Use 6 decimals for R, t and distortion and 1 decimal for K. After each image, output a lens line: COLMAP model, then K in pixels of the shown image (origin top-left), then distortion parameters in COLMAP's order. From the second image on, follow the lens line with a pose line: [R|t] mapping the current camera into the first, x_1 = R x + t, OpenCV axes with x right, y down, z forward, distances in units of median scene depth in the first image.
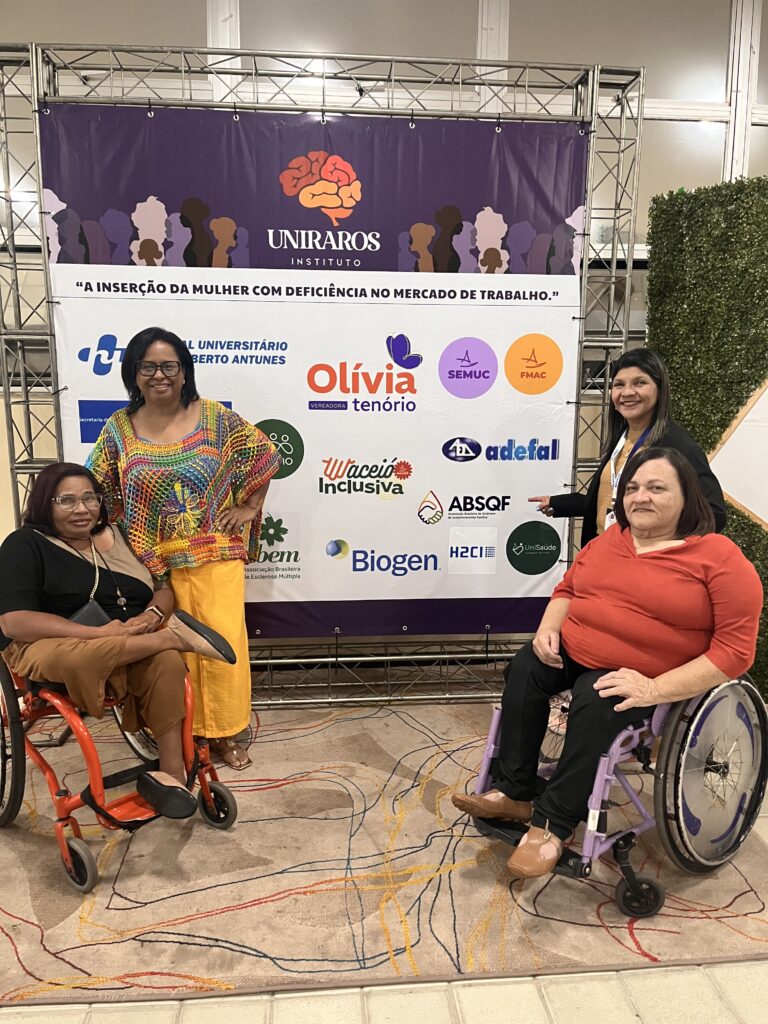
lens RADIAL K [[765.1, 0, 391.4], [0, 765.1, 517.3], [0, 0, 1]] dist [0.057470, -0.087025]
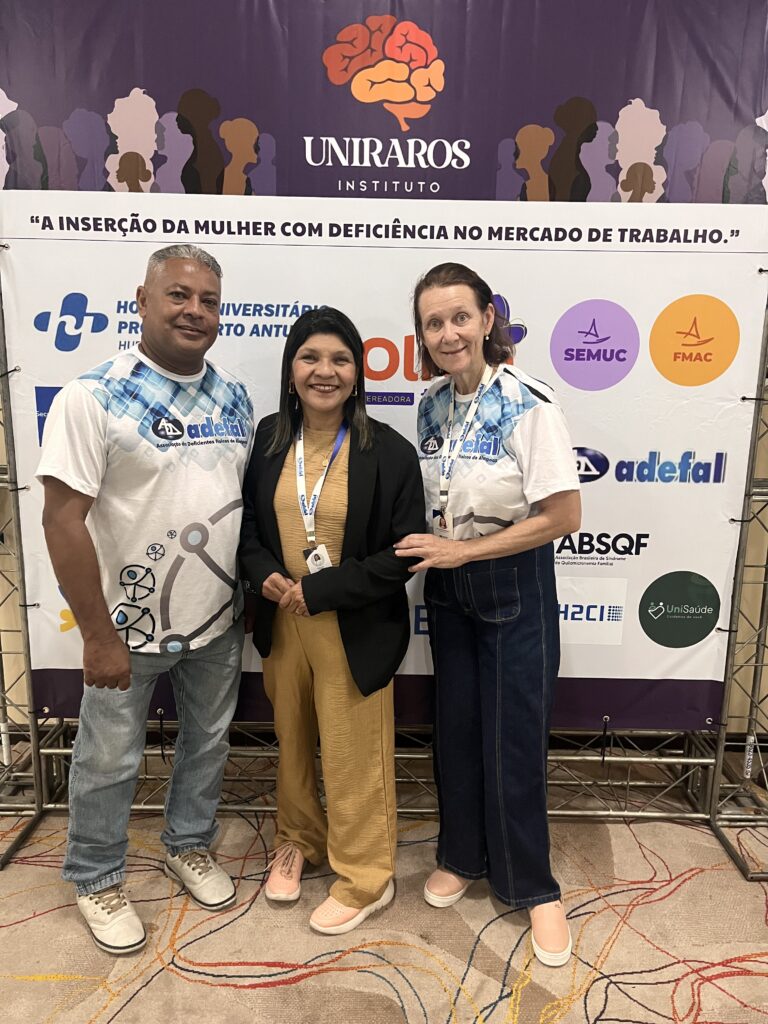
lens RADIAL K [[775.4, 0, 386.8], [0, 775.4, 515.5], [0, 0, 1]] dist [0.066021, -0.083840]
pose [[0.996159, 0.027446, -0.083147, -0.021807], [-0.025736, 0.999436, 0.021576, -0.057670], [0.083693, -0.019354, 0.996304, 0.310593]]
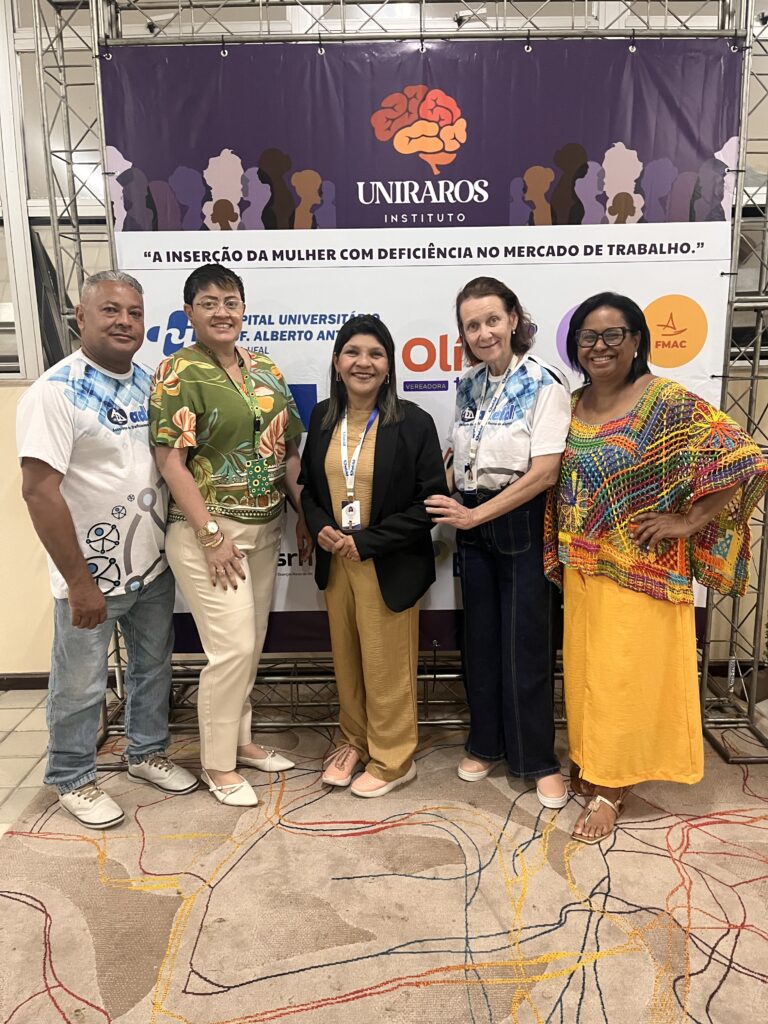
lens RADIAL K [[769.5, 0, 387.9], [0, 769.5, 514.0], [0, 0, 1]] dist [0.060694, -0.096034]
pose [[0.995363, -0.003263, -0.096136, -0.043917], [0.005374, 0.999750, 0.021709, -0.021467], [0.096041, -0.022125, 0.995131, 0.131860]]
